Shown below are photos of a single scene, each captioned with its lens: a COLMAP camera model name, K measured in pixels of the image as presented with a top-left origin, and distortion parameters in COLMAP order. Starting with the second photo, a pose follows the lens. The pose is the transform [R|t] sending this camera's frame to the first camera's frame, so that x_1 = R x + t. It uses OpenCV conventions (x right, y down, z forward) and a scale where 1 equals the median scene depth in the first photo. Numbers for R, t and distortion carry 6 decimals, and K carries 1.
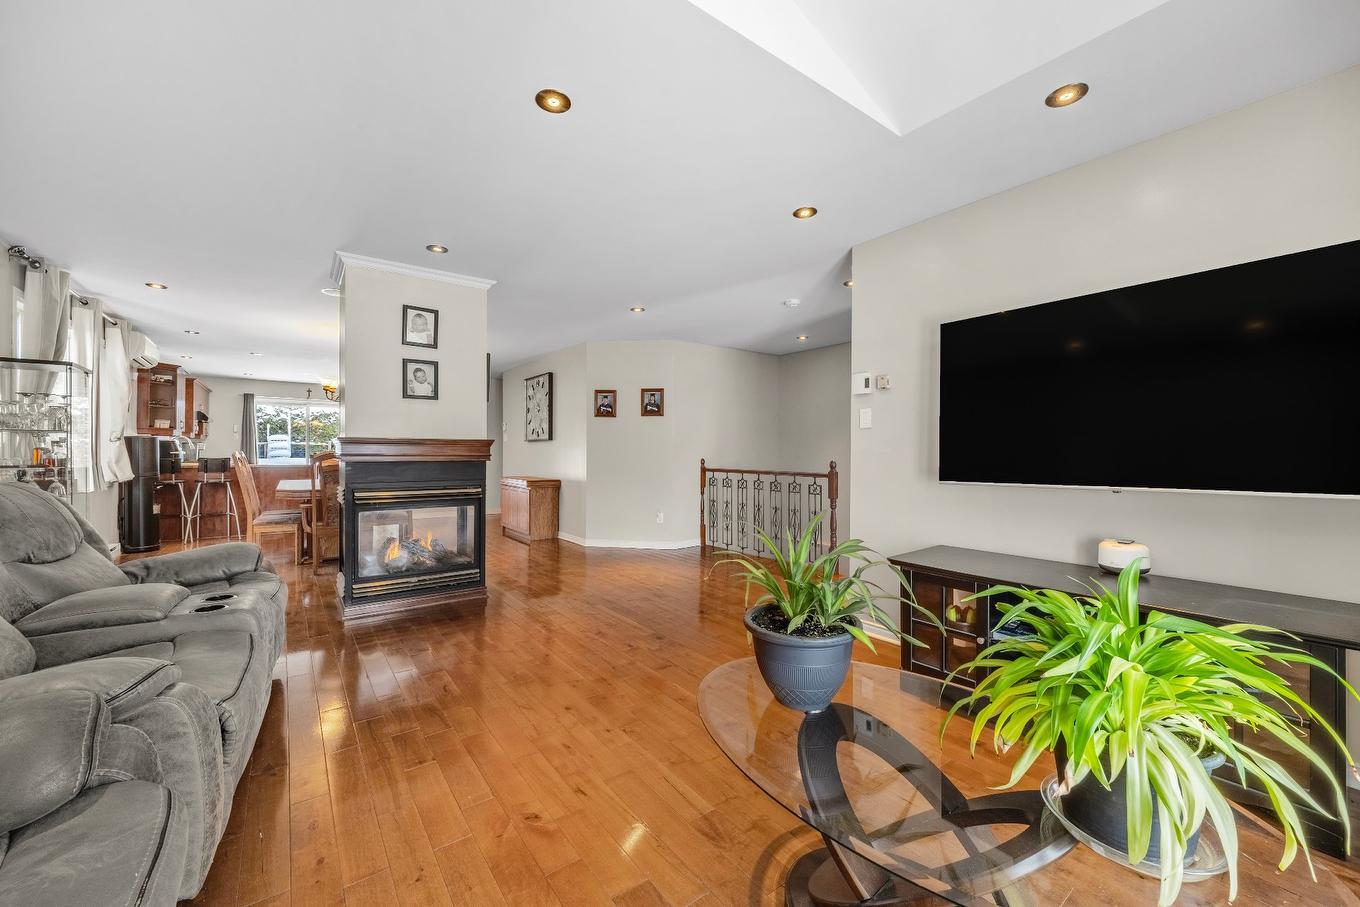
lens RADIAL K [[530.0, 0, 680.5], [0, 530.0, 450.1], [0, 0, 1]] dist [-0.006396, 0.000598]
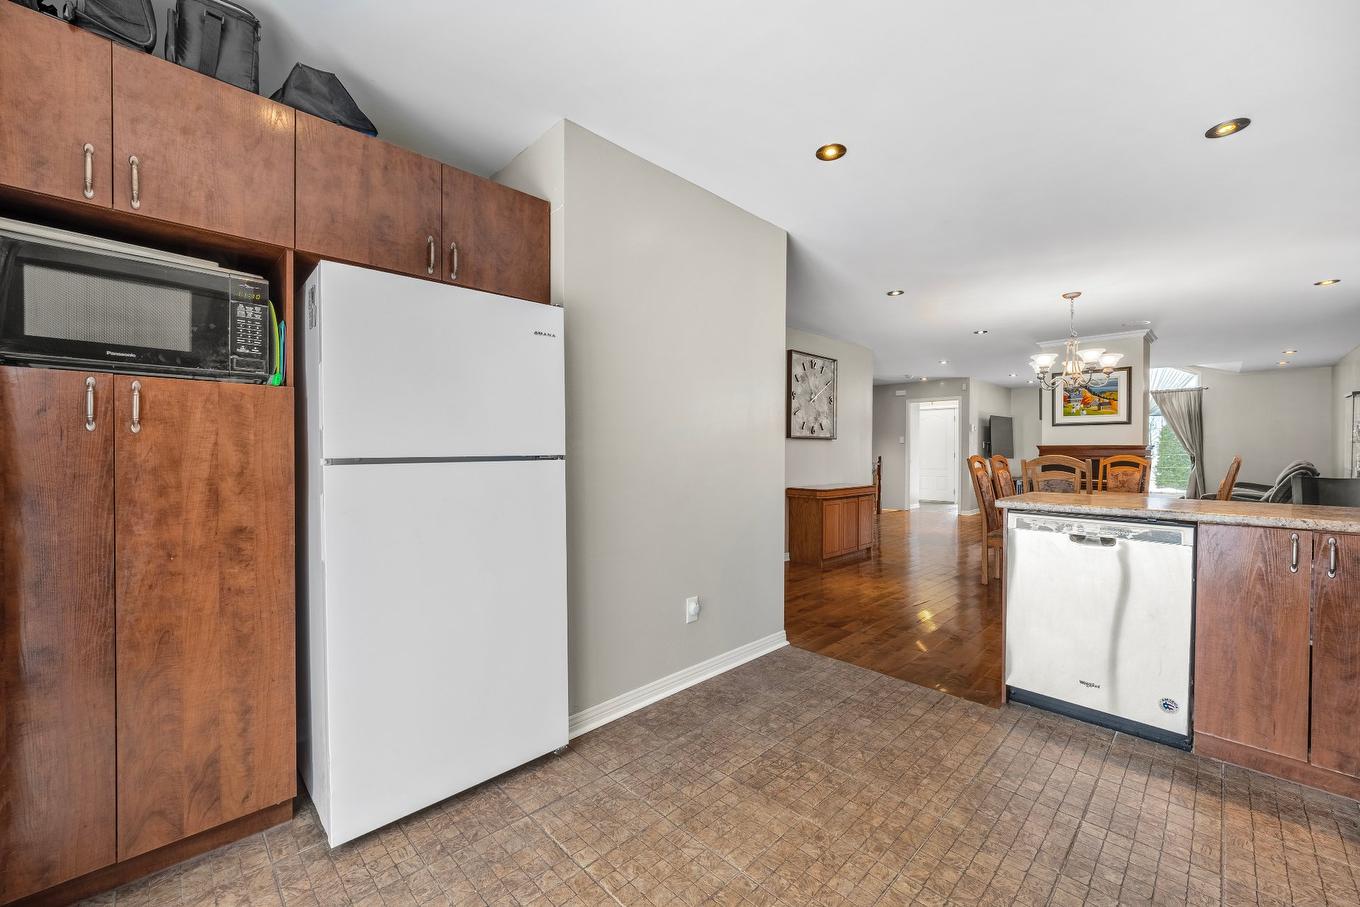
lens RADIAL K [[530.0, 0, 678.4], [0, 530.0, 455.3], [0, 0, 1]] dist [-0.006396, 0.000598]
pose [[-0.131641, -0.012450, 0.991219, -1.459248], [-0.004653, 0.999918, 0.011941, -0.002041], [-0.991287, -0.003041, -0.131688, 1.867207]]
